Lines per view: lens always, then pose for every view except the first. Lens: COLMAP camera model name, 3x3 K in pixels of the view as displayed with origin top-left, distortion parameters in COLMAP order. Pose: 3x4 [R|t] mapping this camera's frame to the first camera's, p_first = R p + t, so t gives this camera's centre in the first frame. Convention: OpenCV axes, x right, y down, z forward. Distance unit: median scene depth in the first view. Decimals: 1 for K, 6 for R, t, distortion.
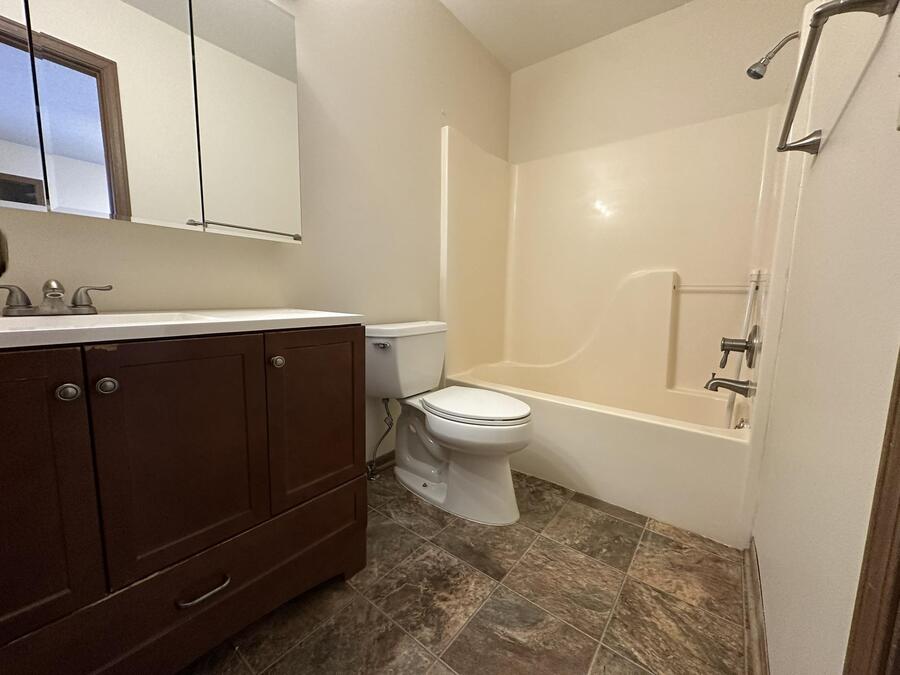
lens RADIAL K [[359.3, 0, 449.3], [0, 359.3, 338.3], [0, 0, 1]] dist [-0.002086, -0.000189]
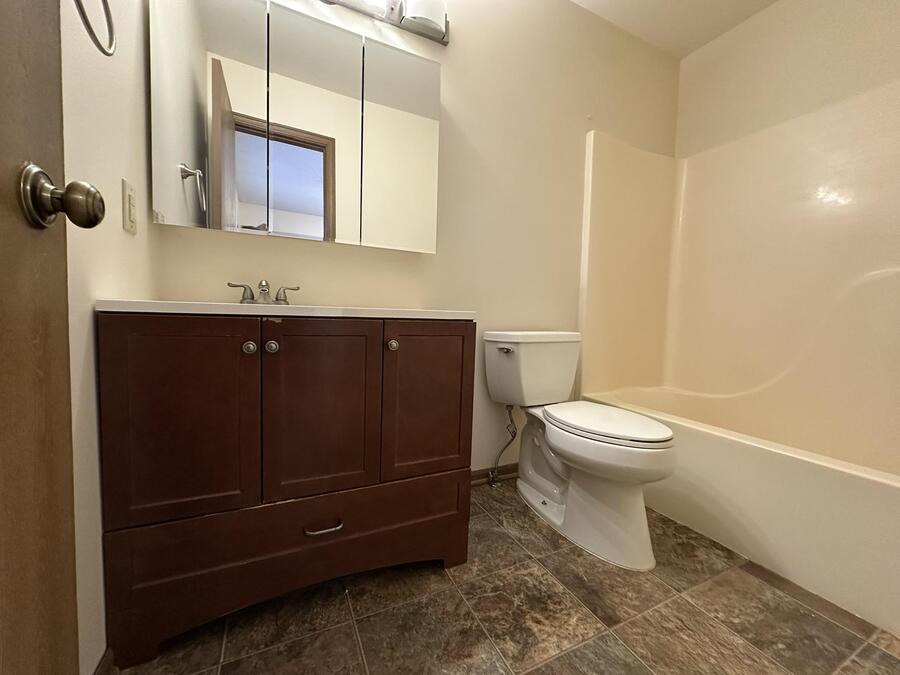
lens RADIAL K [[359.3, 0, 449.3], [0, 359.3, 338.3], [0, 0, 1]] dist [-0.002086, -0.000189]
pose [[0.898342, 0.033503, -0.438018, 0.122846], [-0.065966, 0.996070, -0.059103, 0.062778], [0.434316, 0.081989, 0.897021, 0.022678]]
